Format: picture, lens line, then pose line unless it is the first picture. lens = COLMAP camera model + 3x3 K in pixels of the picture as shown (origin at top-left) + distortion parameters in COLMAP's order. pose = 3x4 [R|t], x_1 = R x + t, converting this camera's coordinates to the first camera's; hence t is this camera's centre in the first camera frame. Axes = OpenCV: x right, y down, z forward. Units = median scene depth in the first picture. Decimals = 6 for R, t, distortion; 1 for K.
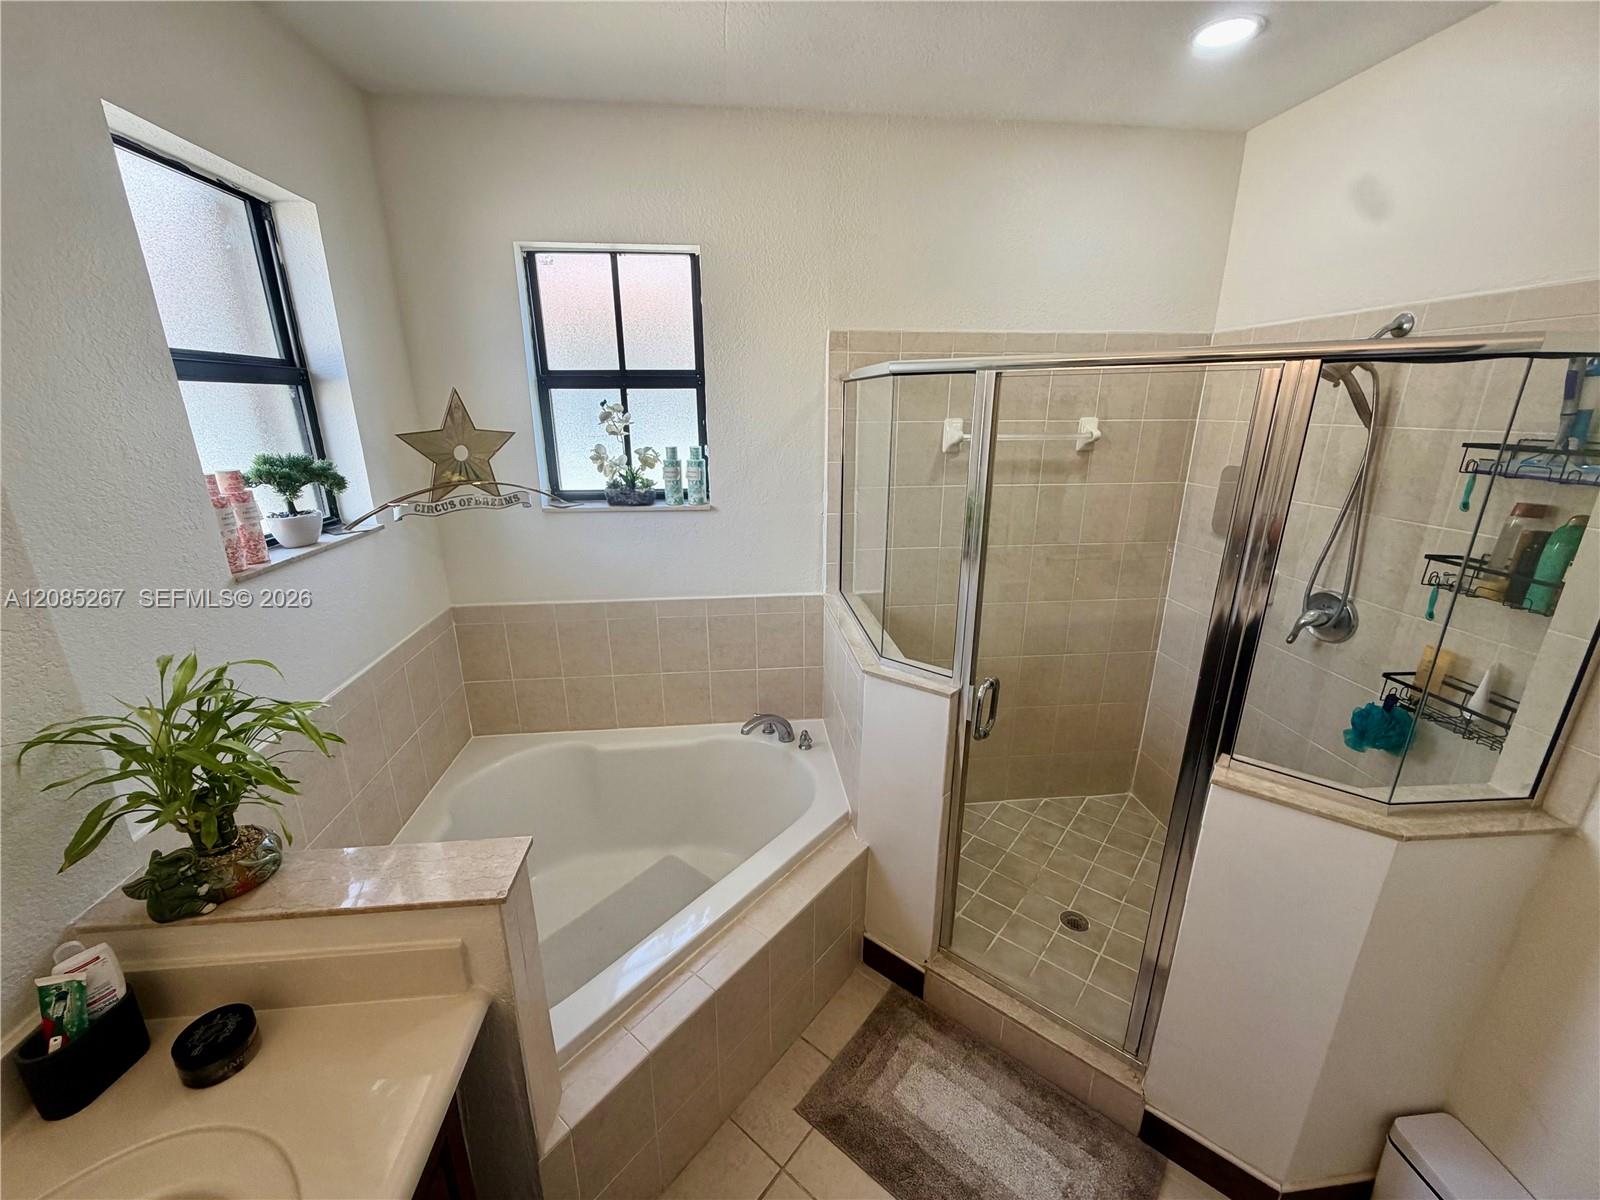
lens RADIAL K [[635.7, 0, 795.4], [0, 635.7, 601.7], [0, 0, 1]] dist [-0.000929, -0.000190]
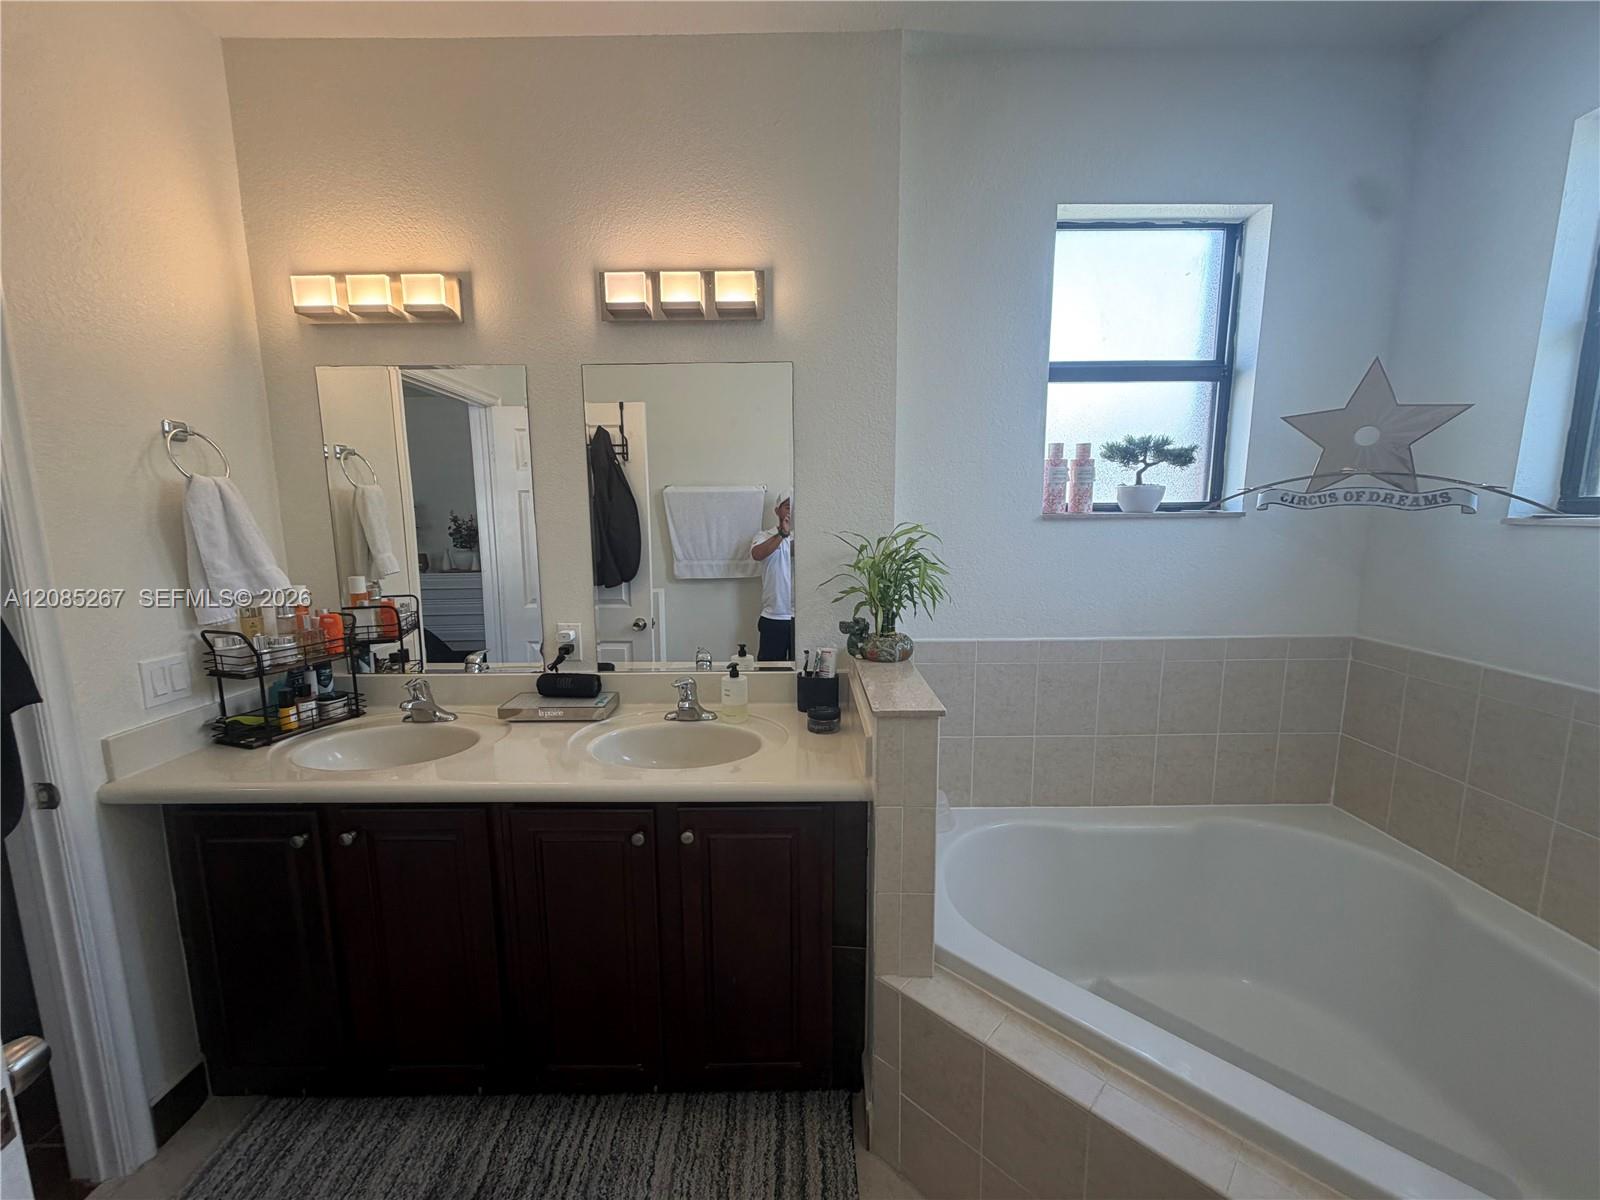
lens RADIAL K [[635.7, 0, 795.4], [0, 635.7, 601.7], [0, 0, 1]] dist [-0.000929, -0.000190]
pose [[-0.101916, 0.150435, -0.983353, 0.417140], [-0.287639, 0.941820, 0.173892, 0.039468], [0.952301, 0.300573, -0.052715, 0.442617]]
